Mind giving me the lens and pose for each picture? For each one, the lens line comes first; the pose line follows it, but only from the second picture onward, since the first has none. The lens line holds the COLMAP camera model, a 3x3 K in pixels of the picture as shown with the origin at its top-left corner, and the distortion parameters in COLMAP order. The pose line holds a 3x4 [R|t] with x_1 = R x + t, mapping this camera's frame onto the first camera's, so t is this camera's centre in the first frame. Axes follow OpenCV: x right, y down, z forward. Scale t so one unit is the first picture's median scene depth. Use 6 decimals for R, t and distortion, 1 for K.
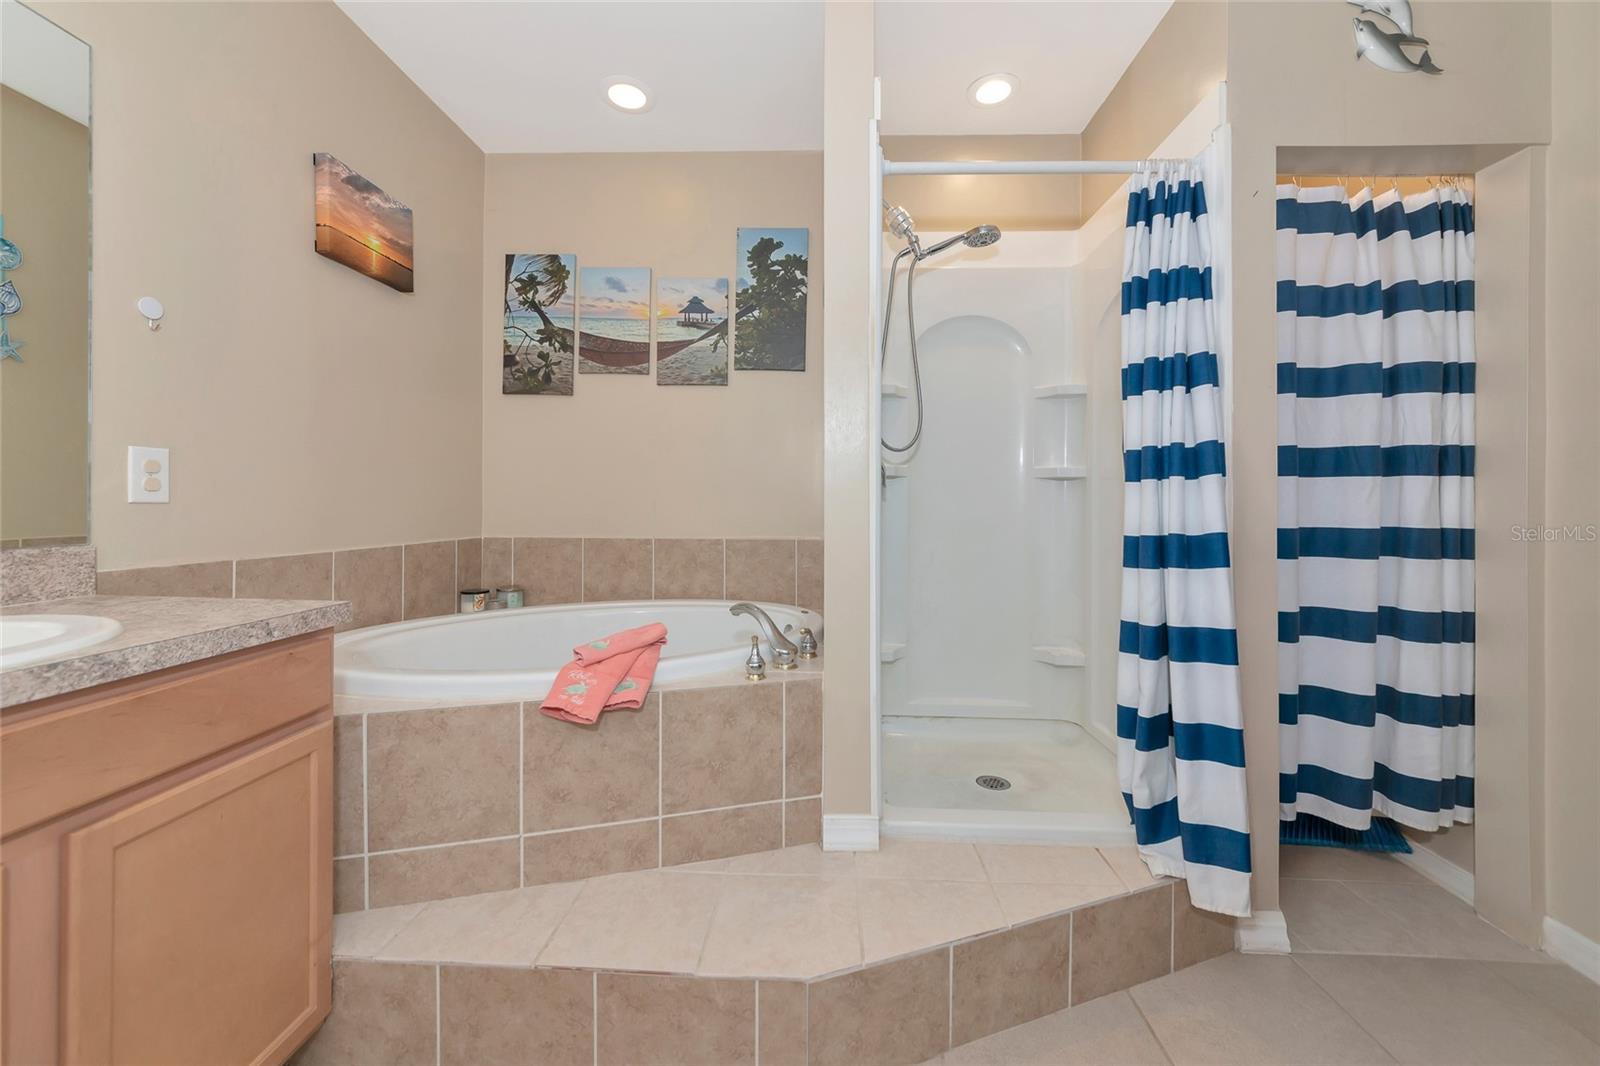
lens RADIAL K [[592.2, 0, 799.4], [0, 592.2, 509.4], [0, 0, 1]] dist [0.007533, -0.001677]
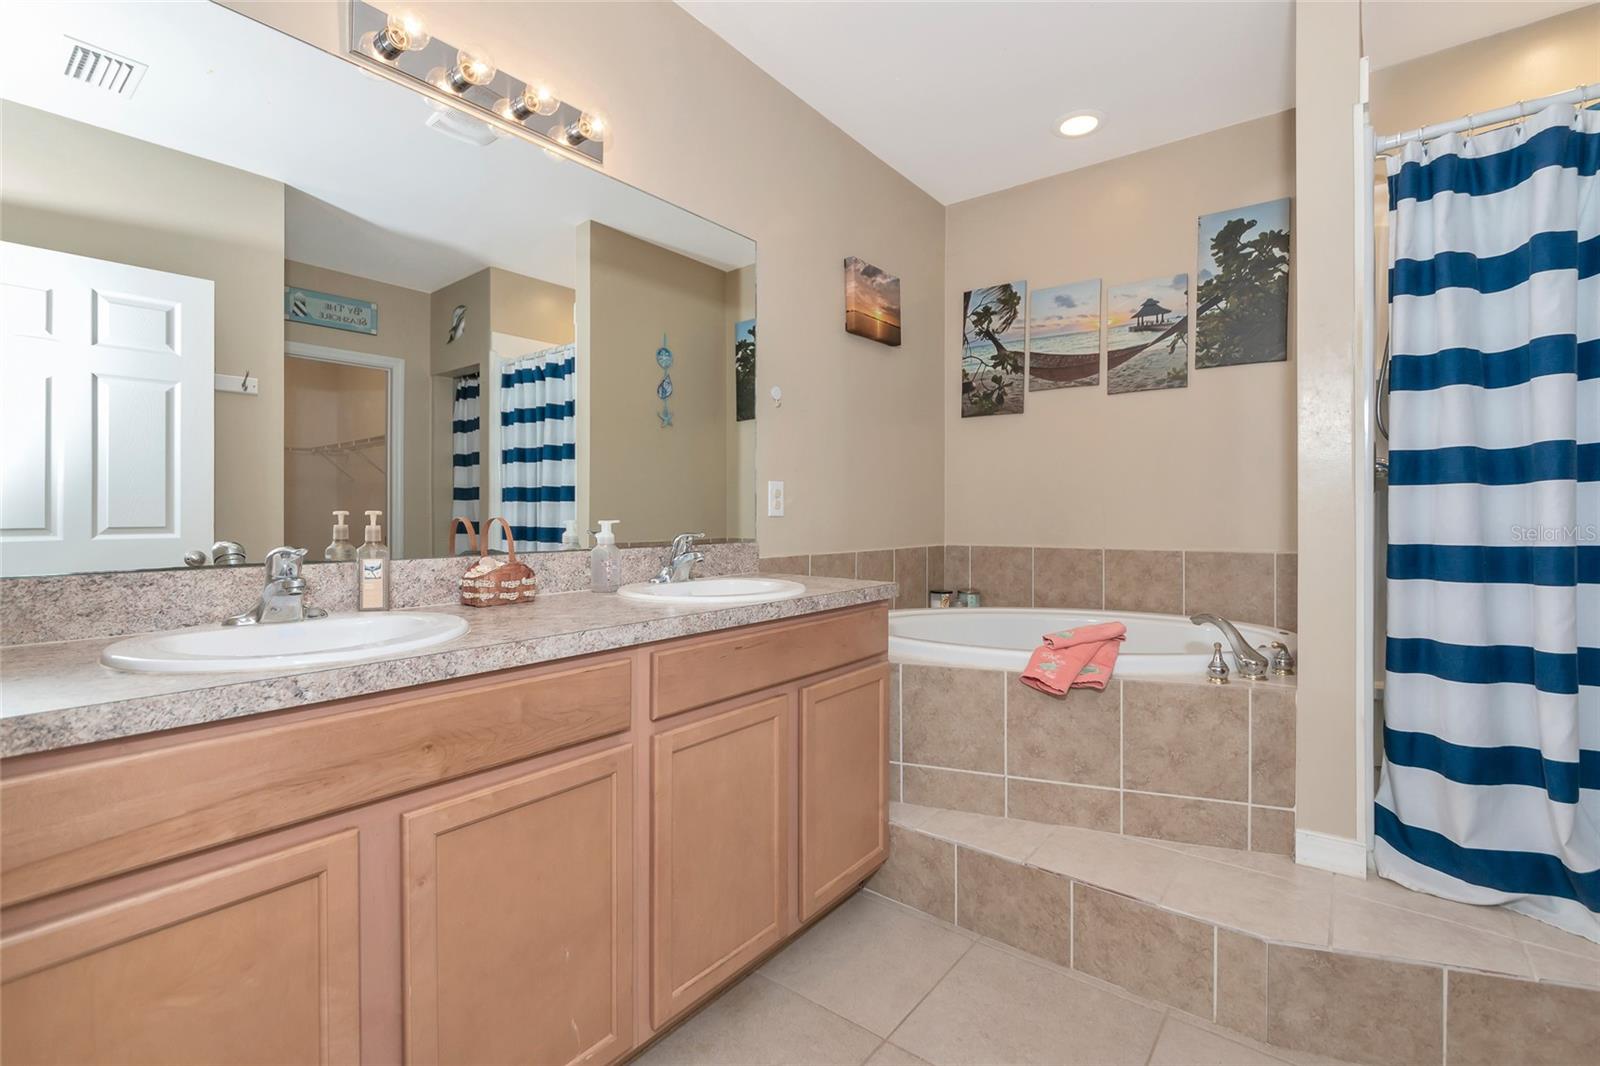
lens RADIAL K [[703.0, 0, 808.1], [0, 703.0, 521.4], [0, 0, 1]] dist [-0.005366, -0.003671]
pose [[0.815360, -0.002259, -0.578950, 0.051365], [0.002363, 0.999997, -0.000574, 0.002968], [0.578949, -0.000900, 0.815363, -0.410858]]
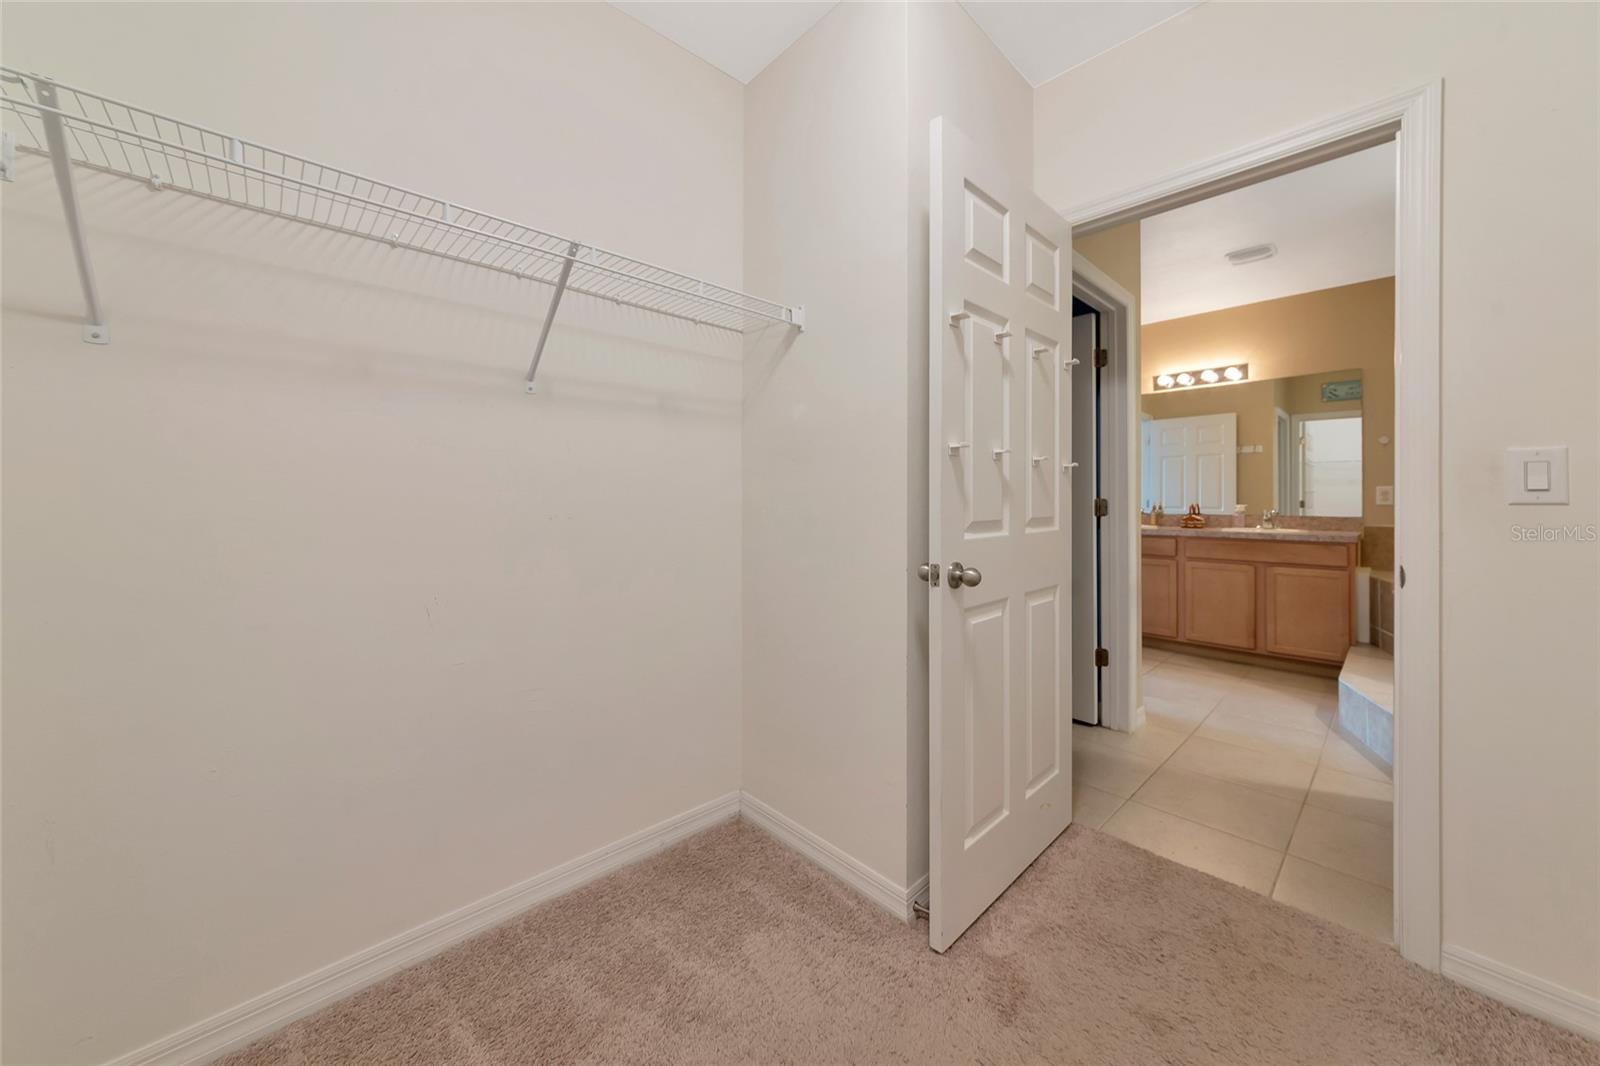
lens RADIAL K [[562.0, 0, 816.1], [0, 562.0, 503.6], [0, 0, 1]] dist [0.002446, 0.000496]
pose [[-0.682562, -0.003794, -0.730818, 2.521351], [-0.013189, 0.999888, 0.007127, 0.000323], [0.730709, 0.014504, -0.682535, 0.730271]]
